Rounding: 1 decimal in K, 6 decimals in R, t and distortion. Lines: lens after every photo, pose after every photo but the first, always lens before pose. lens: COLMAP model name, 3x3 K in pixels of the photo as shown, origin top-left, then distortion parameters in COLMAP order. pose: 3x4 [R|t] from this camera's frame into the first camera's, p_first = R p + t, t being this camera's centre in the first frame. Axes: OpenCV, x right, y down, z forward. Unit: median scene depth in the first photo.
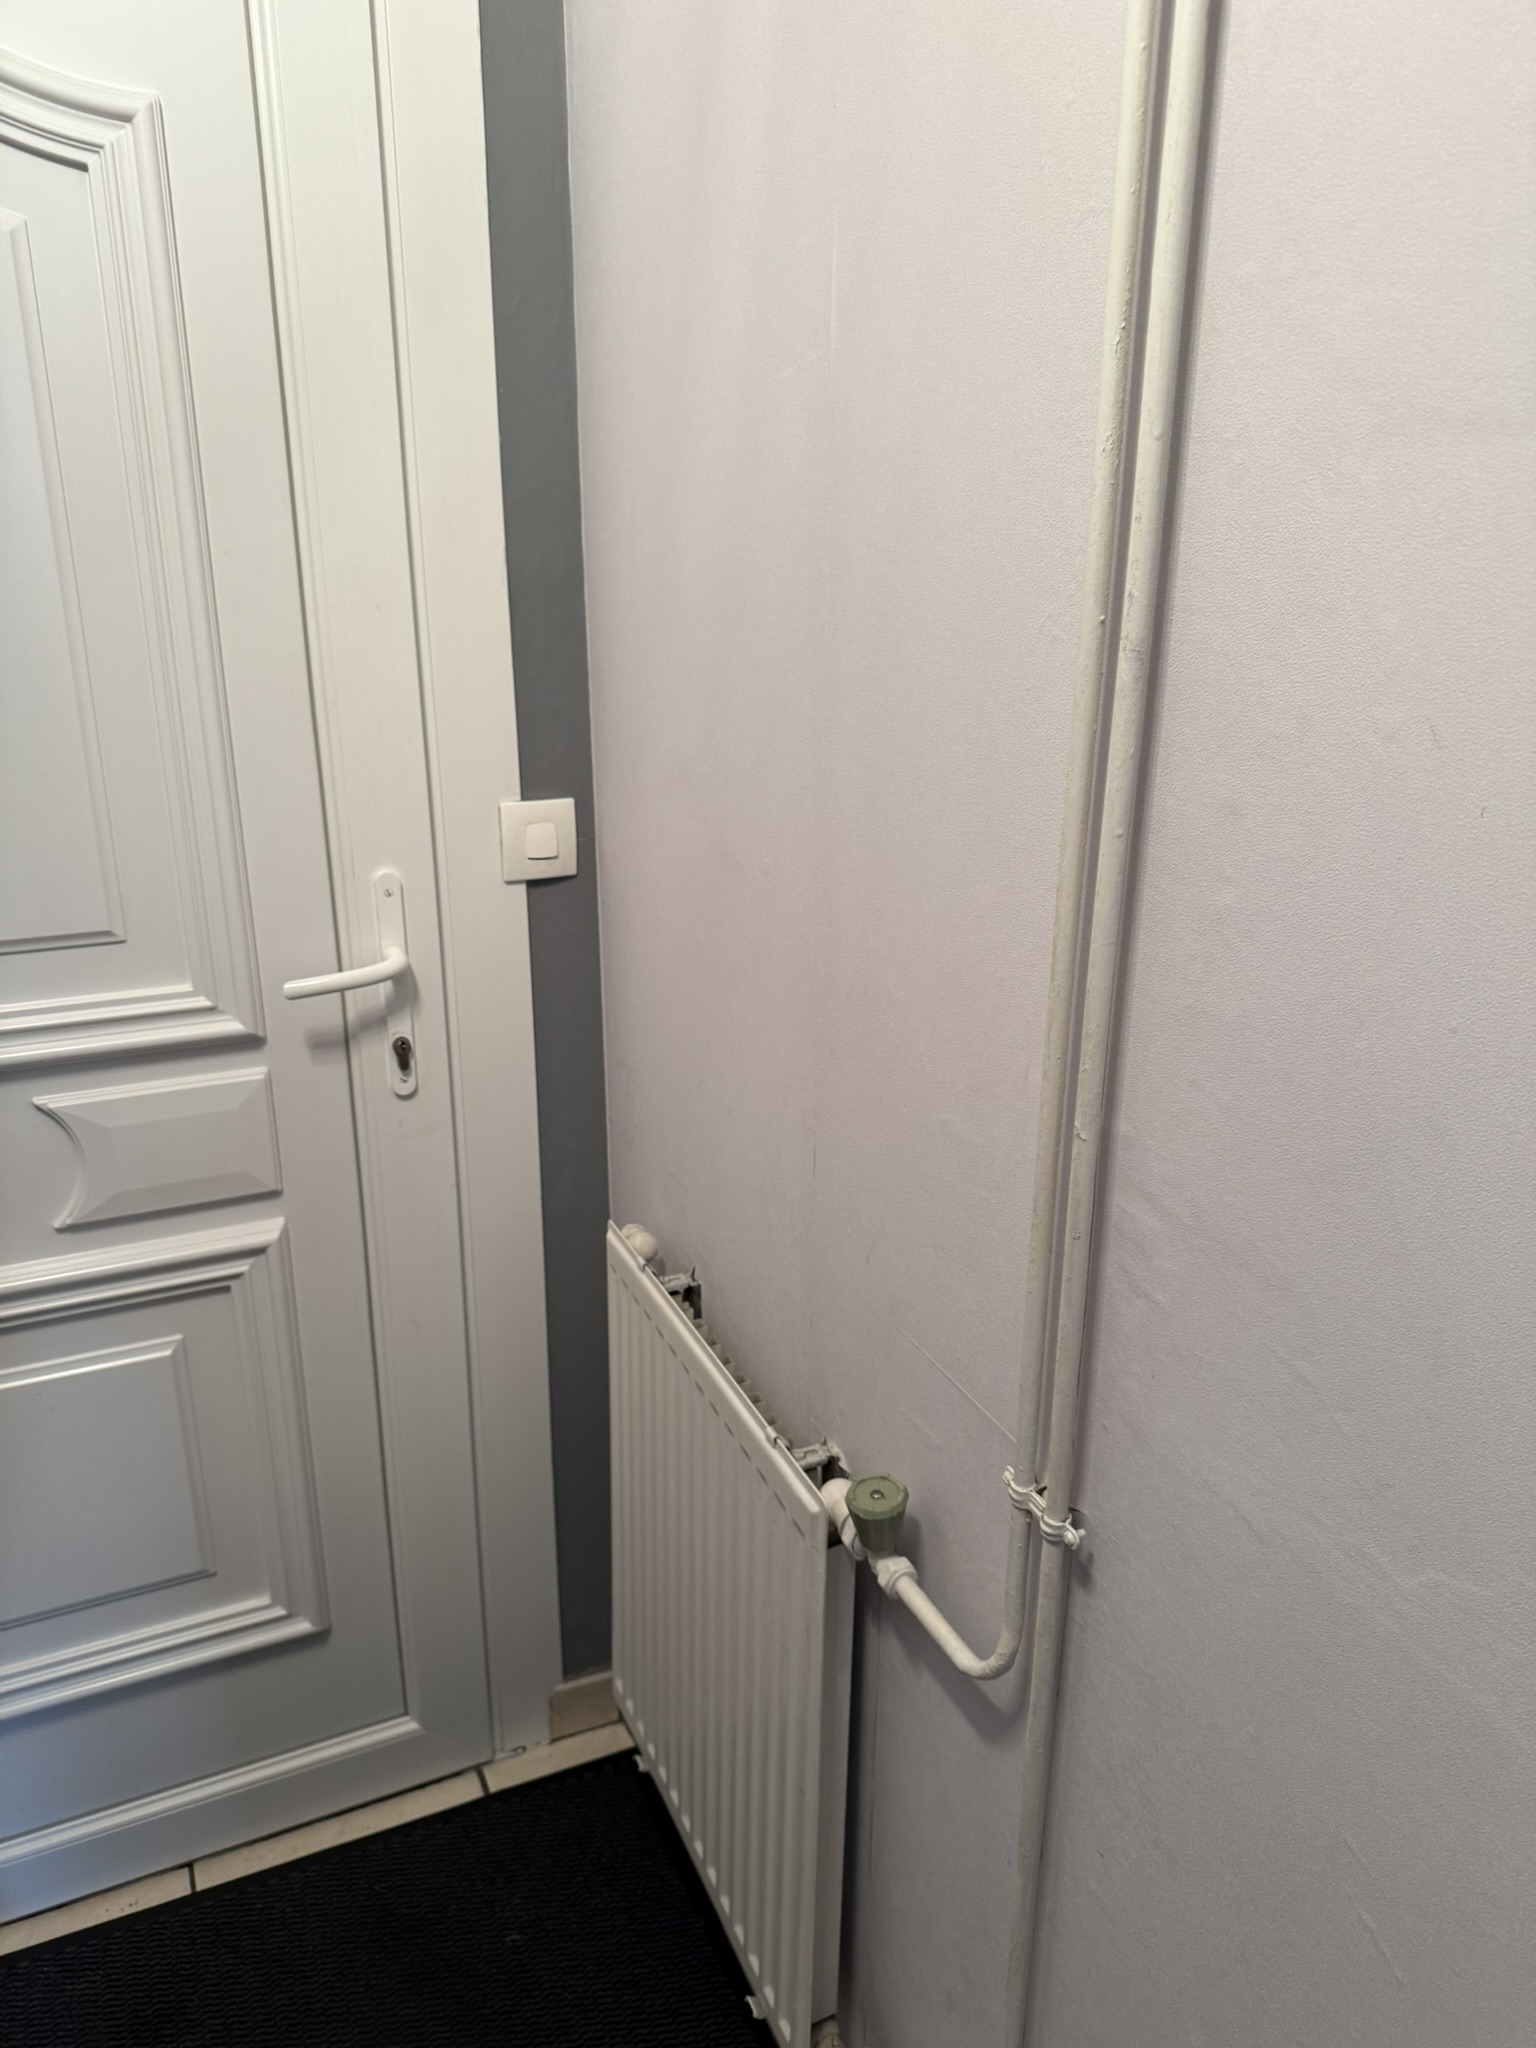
lens RADIAL K [[1428.3, 0, 772.3], [0, 1428.3, 1061.9], [0, 0, 1]] dist [0.061827, -0.078018]
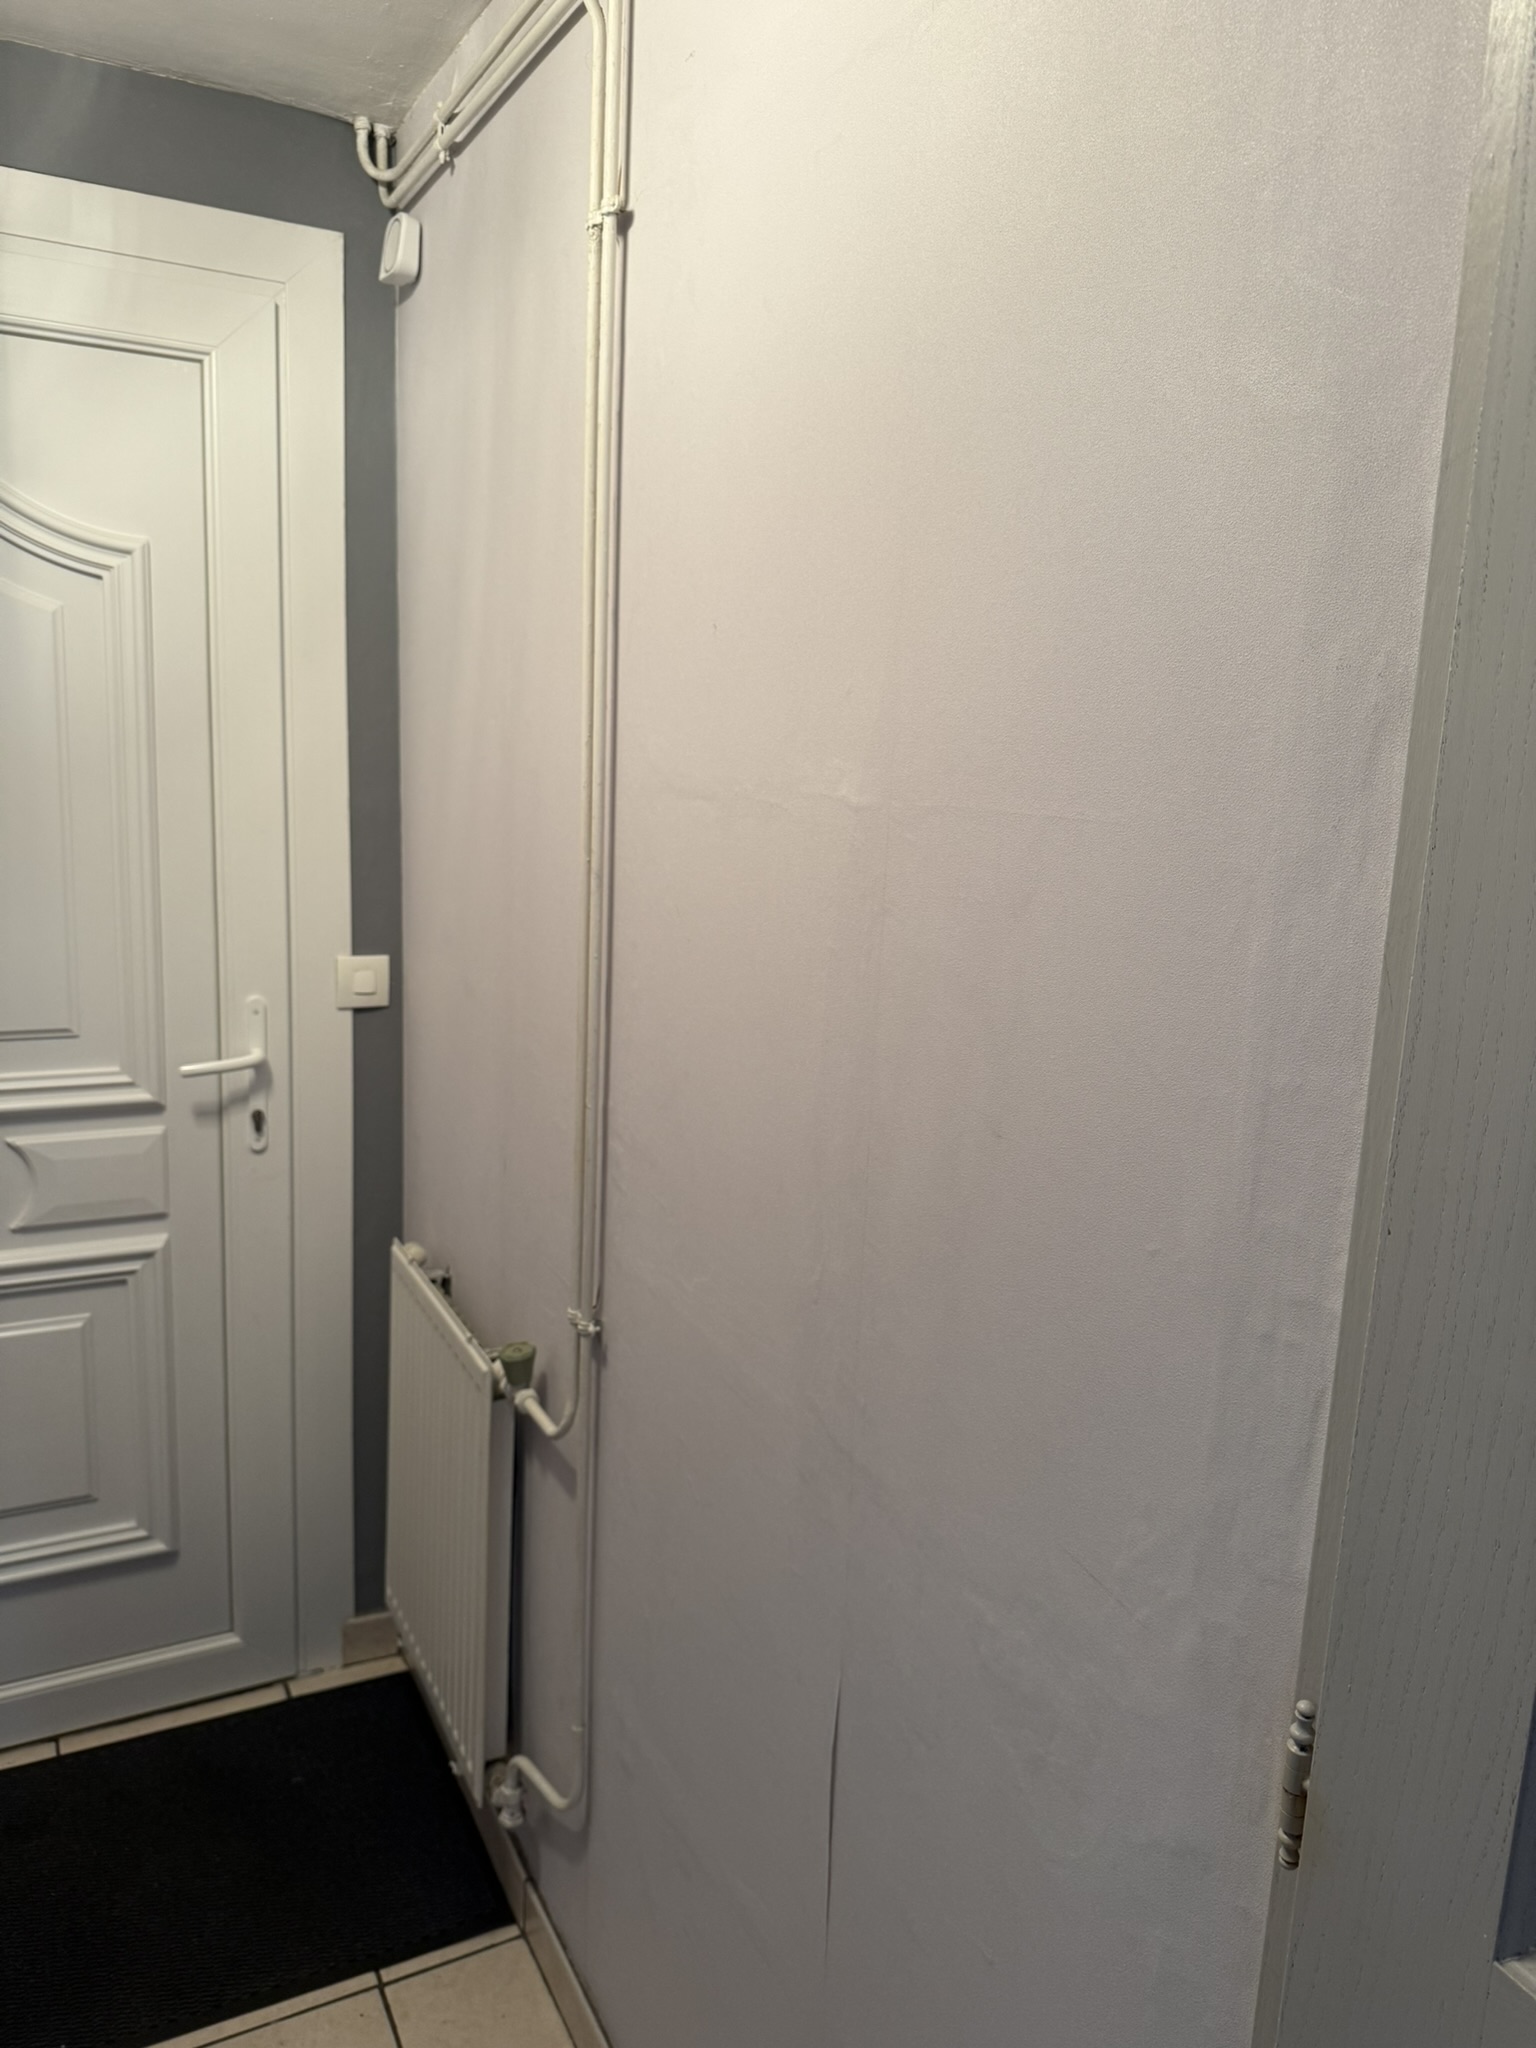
lens RADIAL K [[1464.4, 0, 768.0], [0, 1464.4, 1024.0], [0, 0, 1]] dist [0.002067, 0.000600]
pose [[0.998273, 0.021650, 0.054605, 0.181369], [-0.012222, 0.985810, -0.167417, 0.142473], [-0.057455, 0.166460, 0.984373, -0.529763]]
